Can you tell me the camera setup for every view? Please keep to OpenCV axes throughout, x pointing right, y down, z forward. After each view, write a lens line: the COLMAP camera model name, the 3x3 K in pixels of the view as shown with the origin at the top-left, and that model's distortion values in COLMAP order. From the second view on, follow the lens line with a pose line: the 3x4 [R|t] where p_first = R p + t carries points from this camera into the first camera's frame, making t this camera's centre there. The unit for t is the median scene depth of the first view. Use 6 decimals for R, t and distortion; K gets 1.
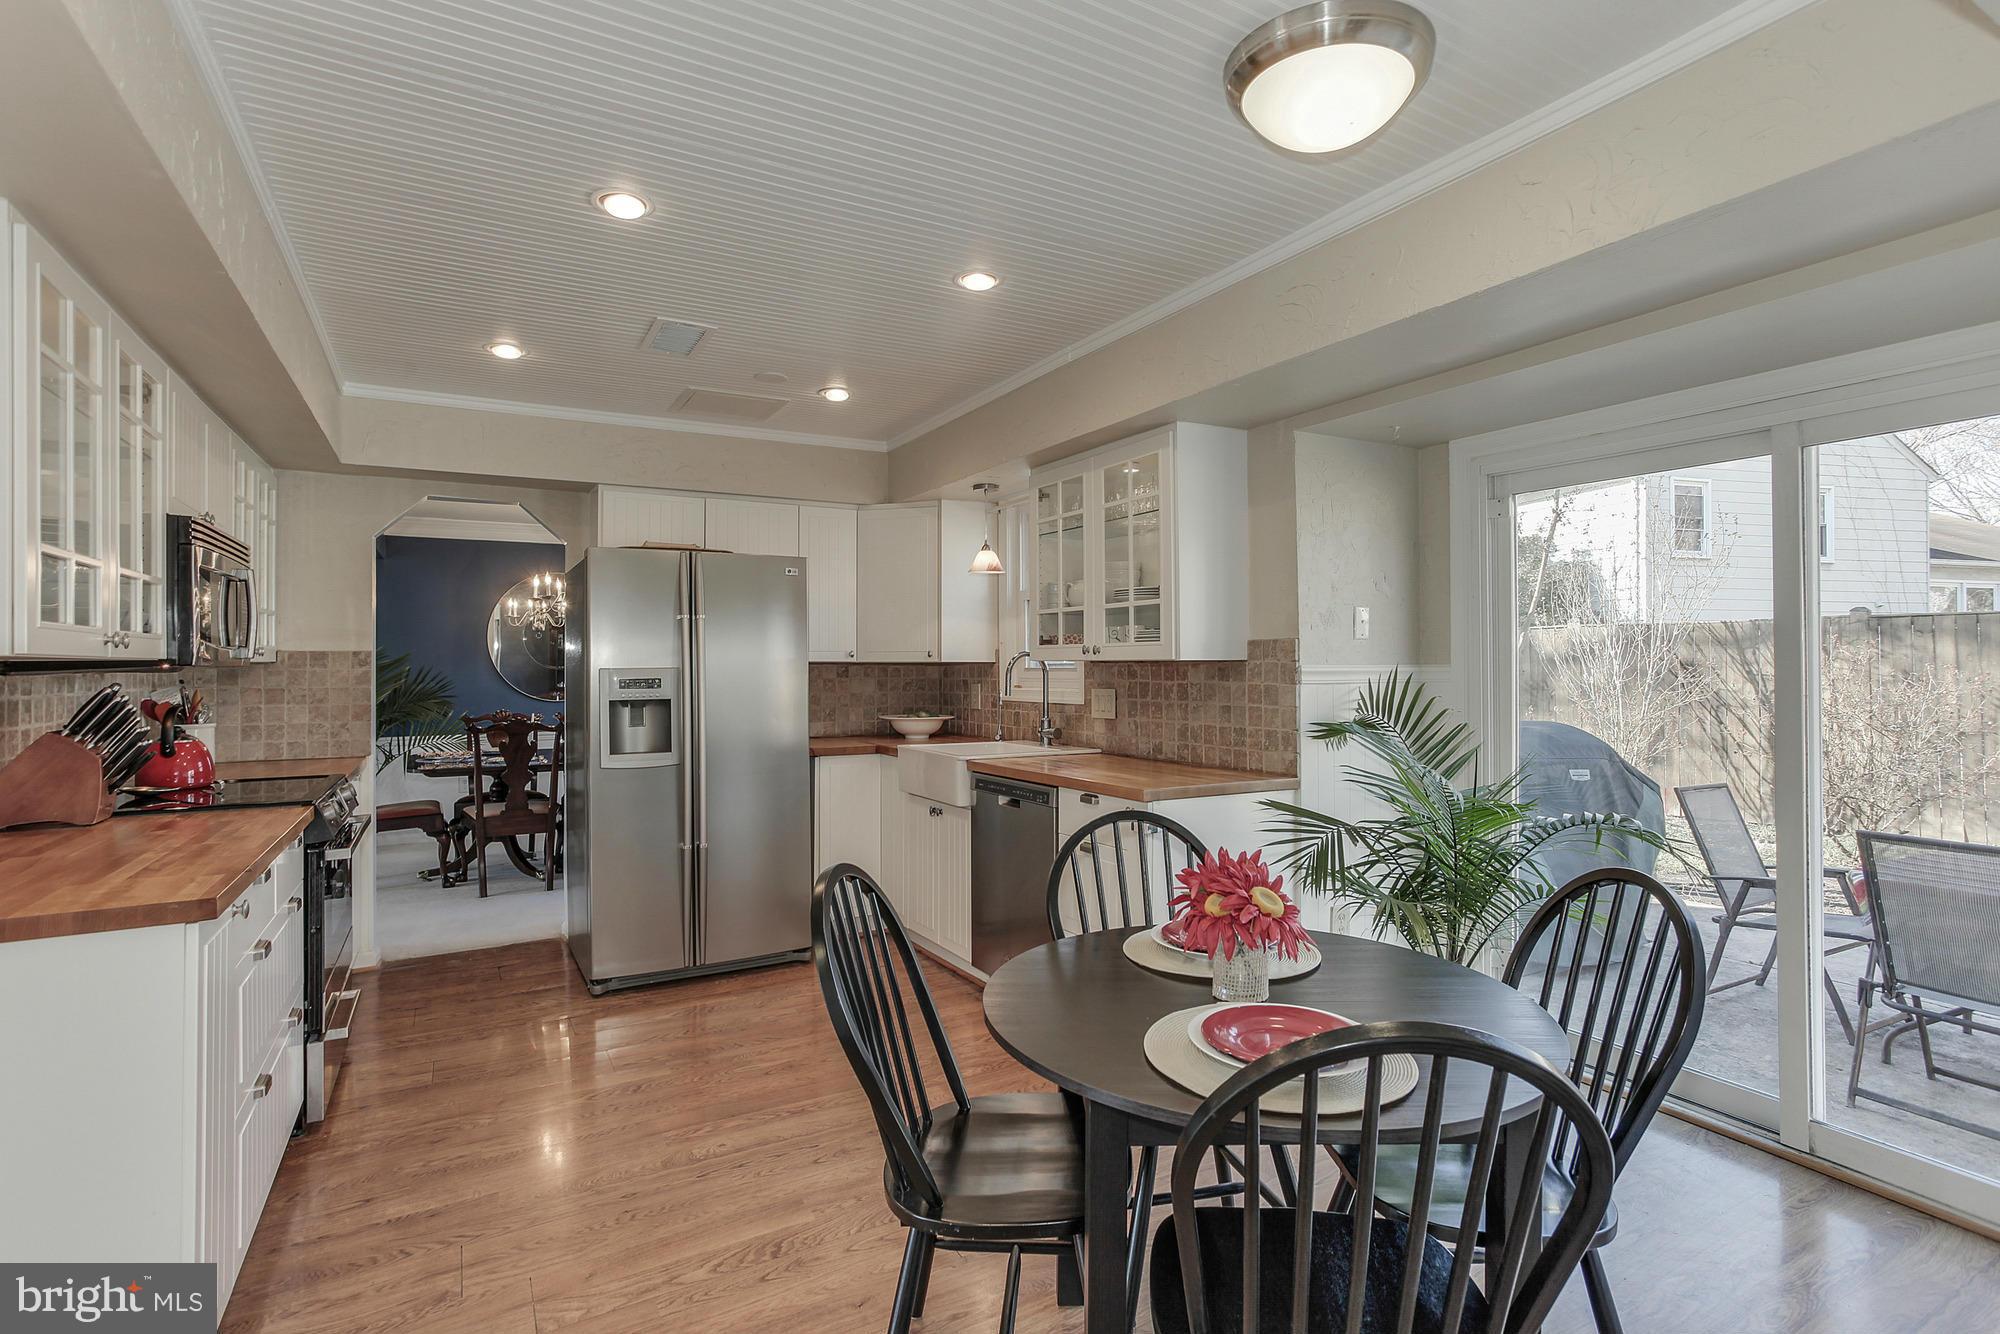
lens RADIAL K [[988.8, 0, 998.7], [0, 988.8, 684.8], [0, 0, 1]] dist [-0.009705, -0.000043]
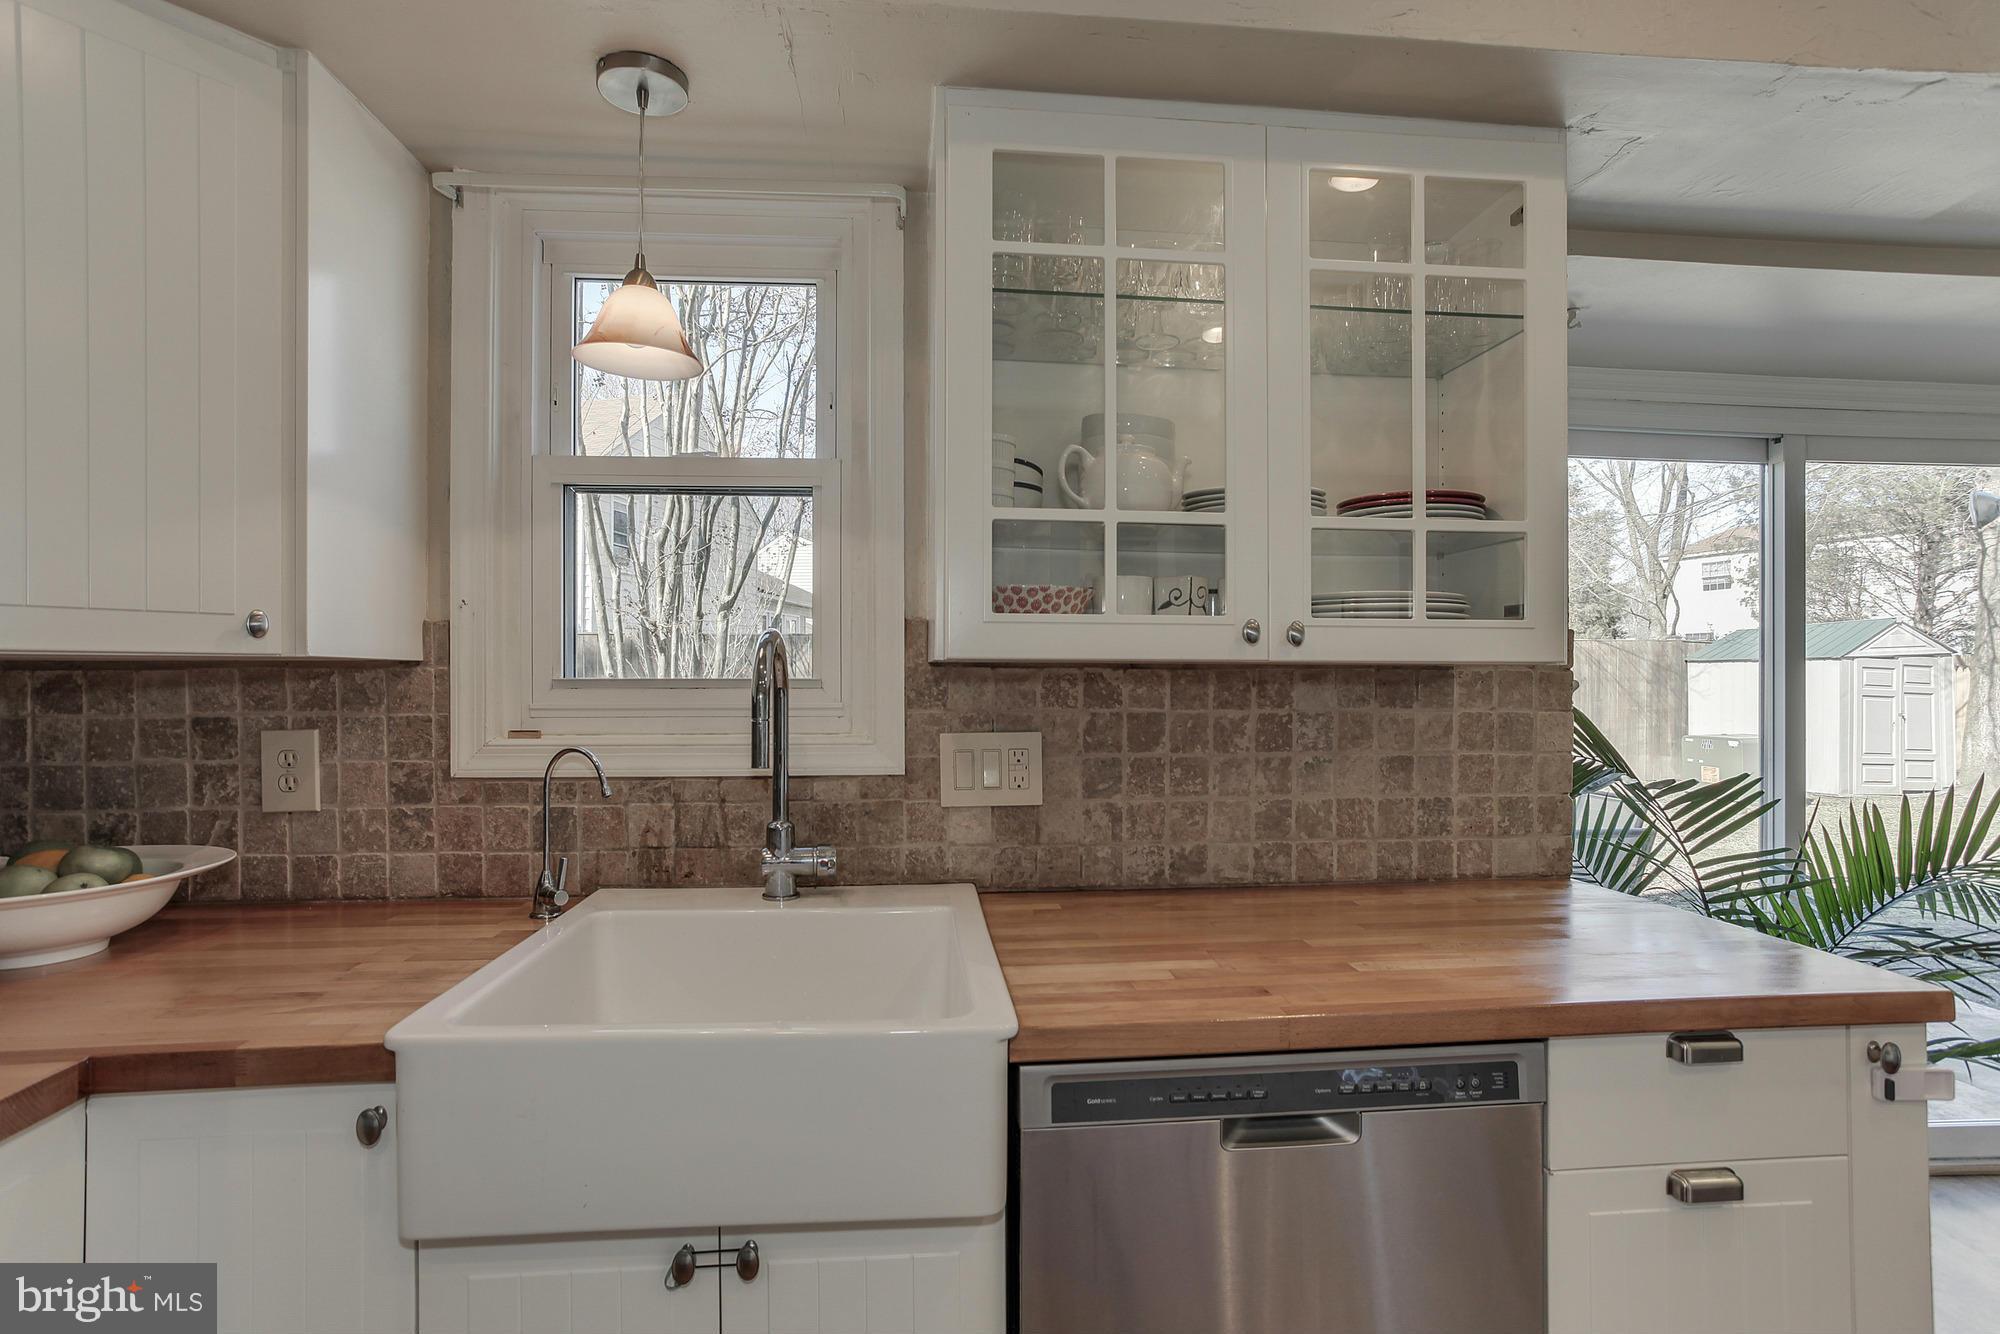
lens RADIAL K [[988.8, 0, 998.7], [0, 988.8, 684.8], [0, 0, 1]] dist [-0.009705, -0.000043]
pose [[0.396928, -0.006594, 0.917826, -0.290479], [0.012536, 0.999920, 0.001762, -0.017563], [-0.917764, 0.010807, 0.396978, 0.933573]]
